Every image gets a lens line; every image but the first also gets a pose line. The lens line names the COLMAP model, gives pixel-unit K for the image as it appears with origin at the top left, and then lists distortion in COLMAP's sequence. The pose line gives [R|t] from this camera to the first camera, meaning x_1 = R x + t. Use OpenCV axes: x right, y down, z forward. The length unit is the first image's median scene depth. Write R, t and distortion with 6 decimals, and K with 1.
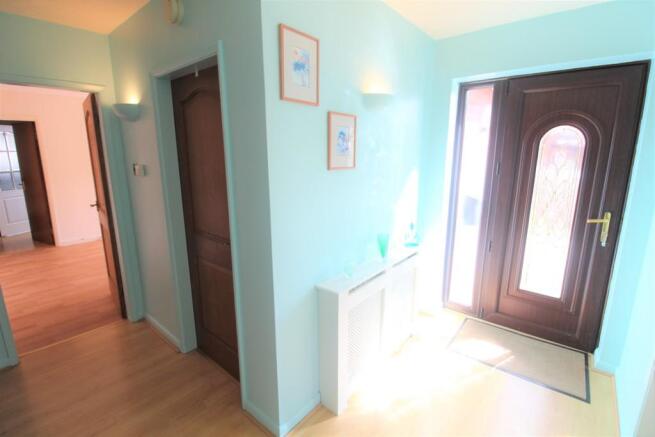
lens RADIAL K [[306.1, 0, 326.3], [0, 306.1, 217.4], [0, 0, 1]] dist [0.000507, -0.000258]
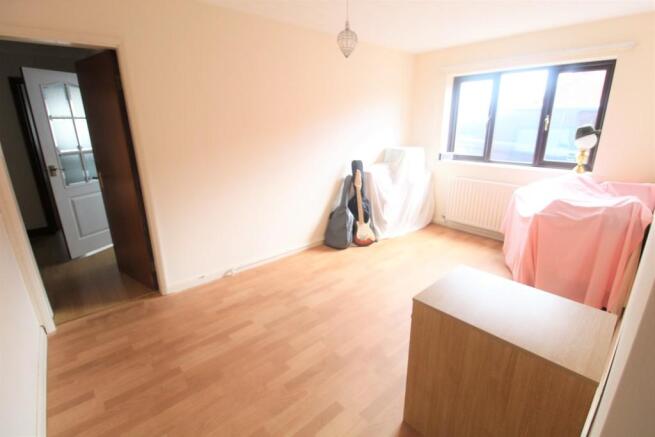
lens RADIAL K [[306.1, 0, 328.1], [0, 306.1, 216.9], [0, 0, 1]] dist [0.000507, -0.000258]
pose [[0.991061, 0.024322, -0.131172, -0.464918], [-0.012642, 0.995938, 0.089155, -0.083049], [0.132807, -0.086700, 0.987343, 0.460496]]
